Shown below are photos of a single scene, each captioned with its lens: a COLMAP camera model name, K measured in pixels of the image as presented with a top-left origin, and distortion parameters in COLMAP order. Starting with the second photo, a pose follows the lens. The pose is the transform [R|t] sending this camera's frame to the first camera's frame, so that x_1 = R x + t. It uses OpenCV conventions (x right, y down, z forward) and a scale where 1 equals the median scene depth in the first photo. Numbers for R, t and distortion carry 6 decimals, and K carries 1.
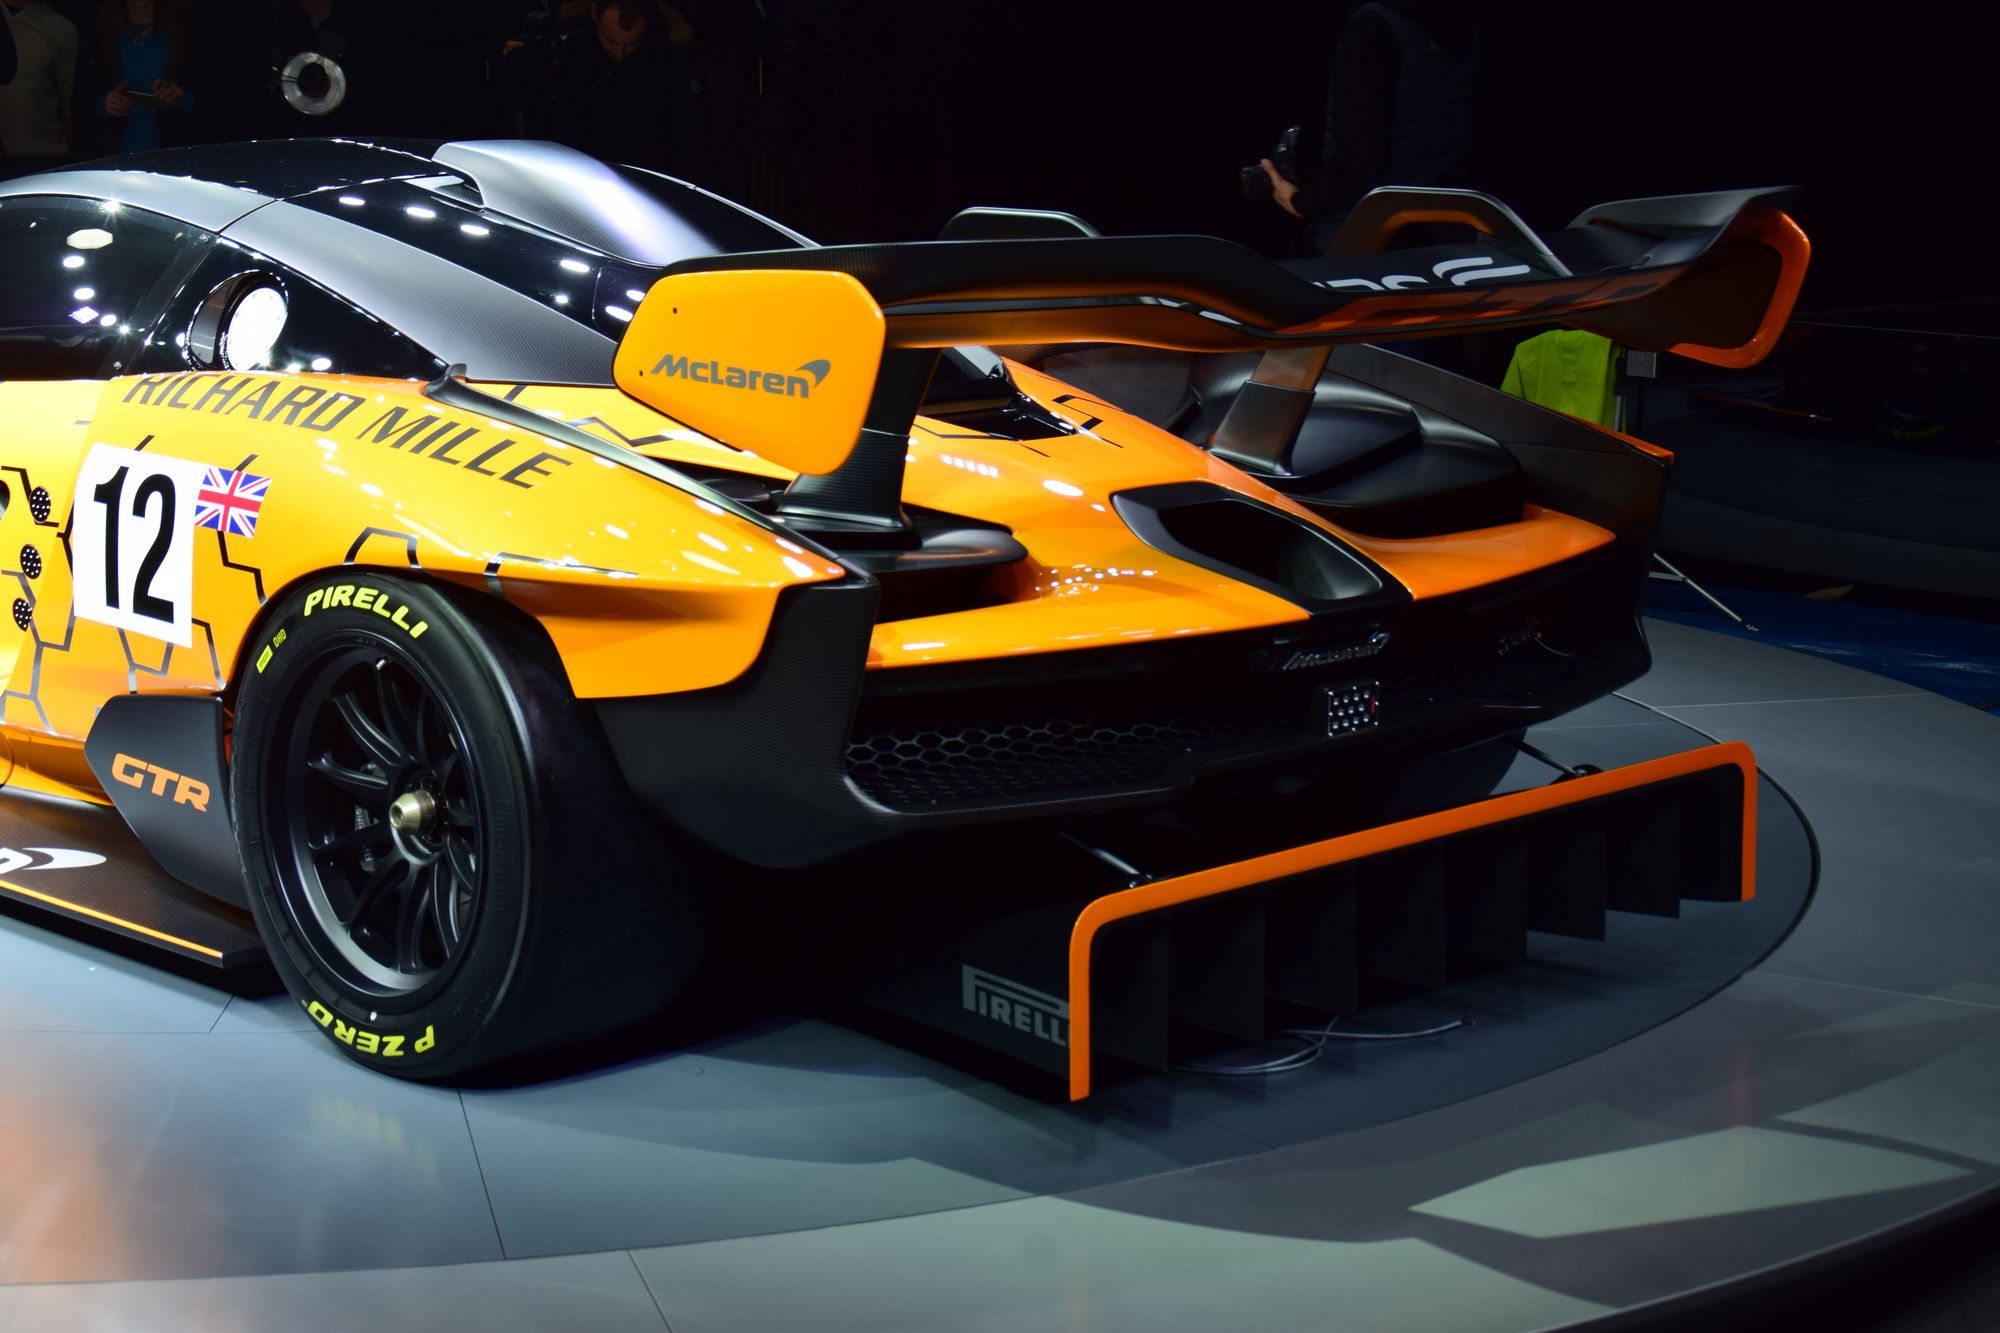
lens RADIAL K [[3564.4, 0, 1008.3], [0, 3564.4, 663.0], [0, 0, 1]] dist [0.398162, 0.000000]
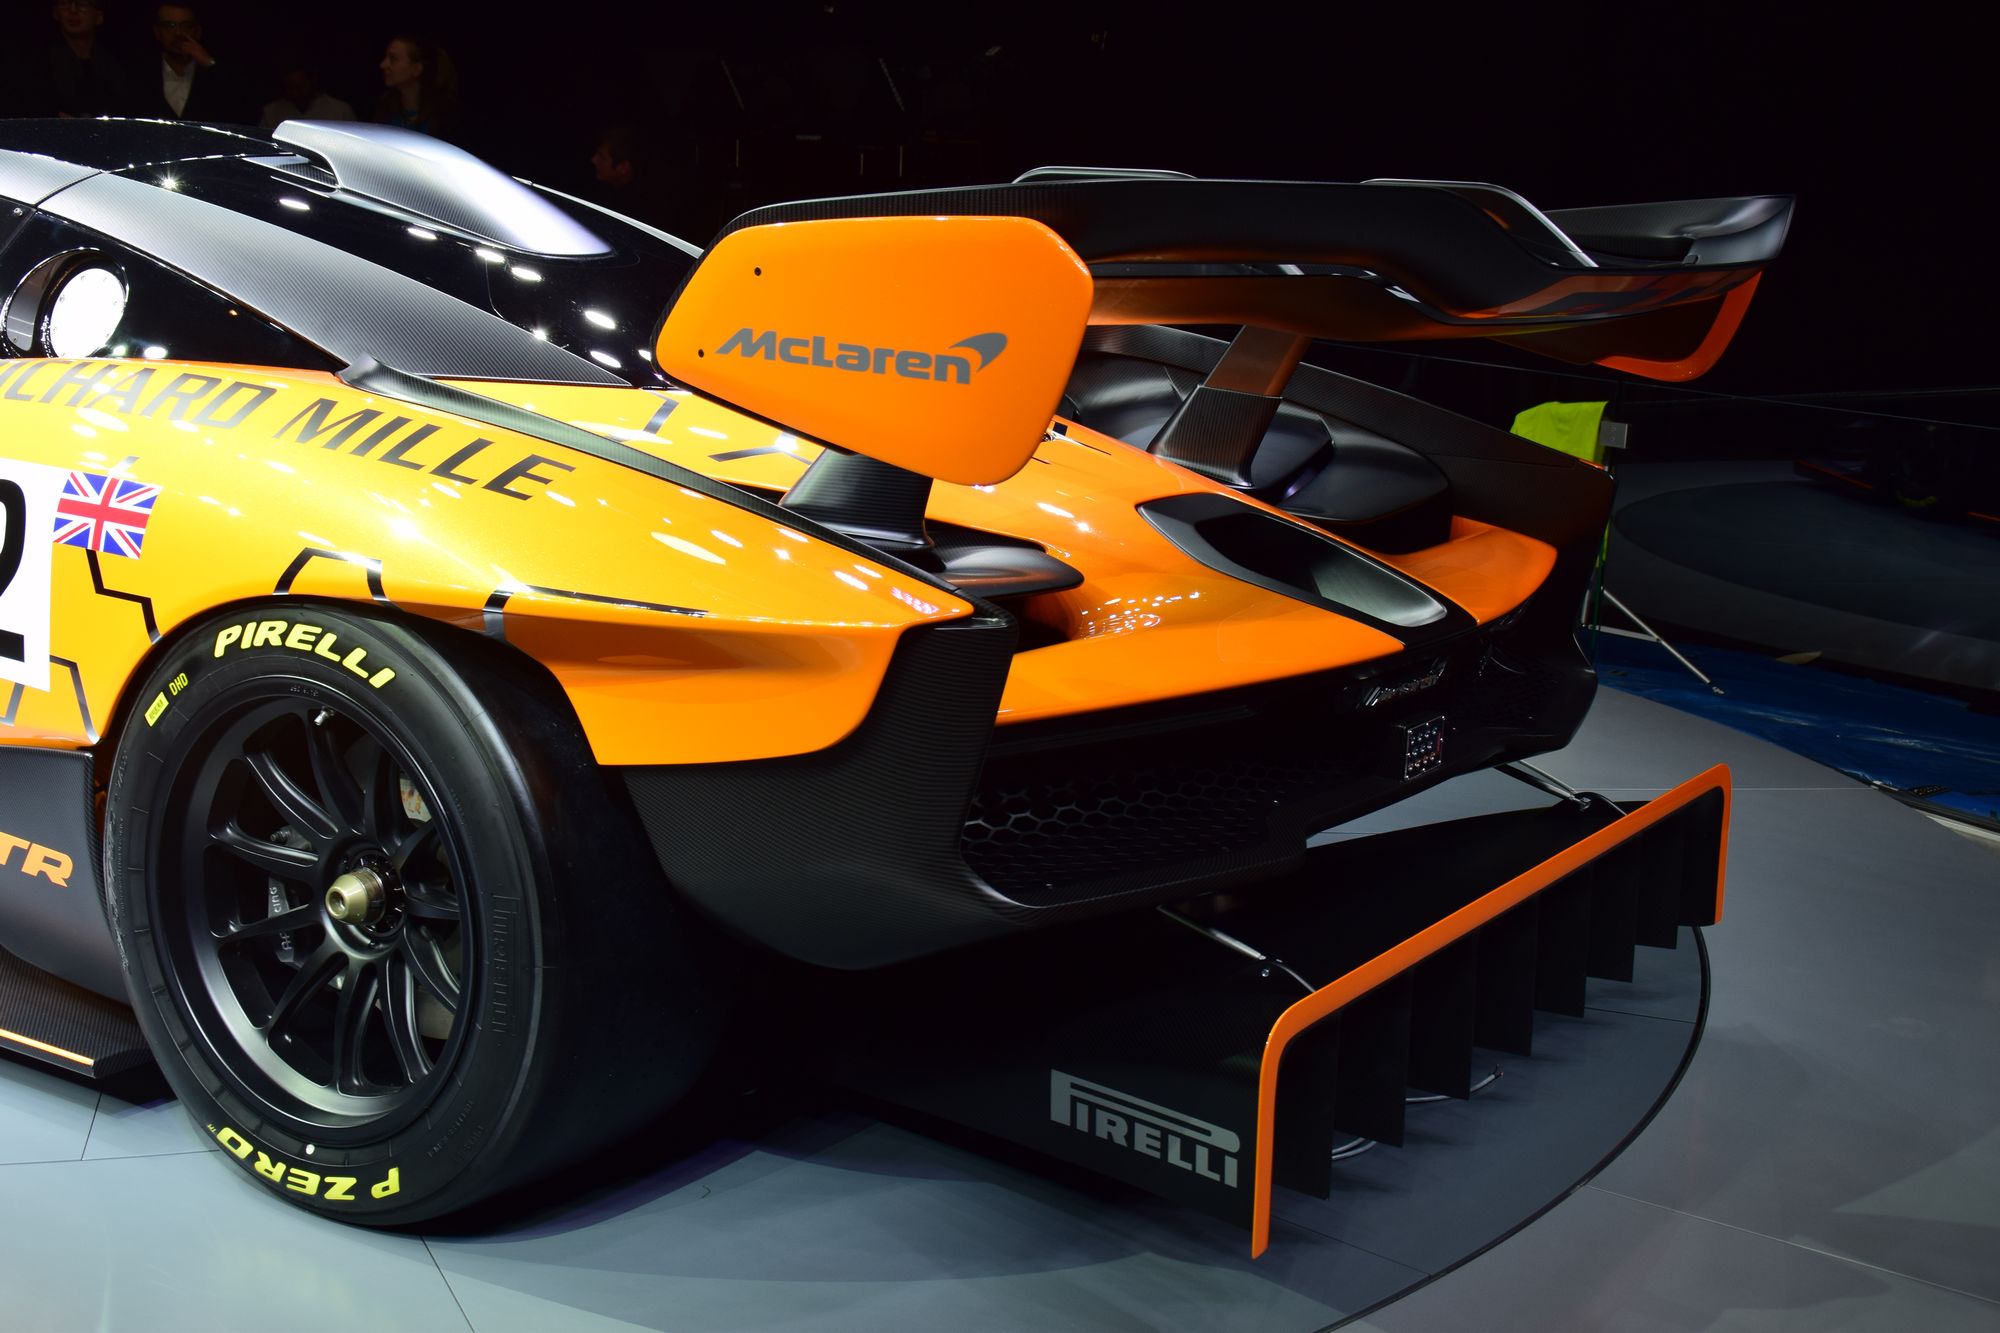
lens RADIAL K [[2436.7, 0, 997.9], [0, 2436.7, 672.7], [0, 0, 1]] dist [0.110835, 0.000000]
pose [[0.977001, -0.011030, 0.212950, -0.139985], [0.005582, 0.999642, 0.026169, -0.022780], [-0.213162, -0.024378, 0.976713, 0.425295]]
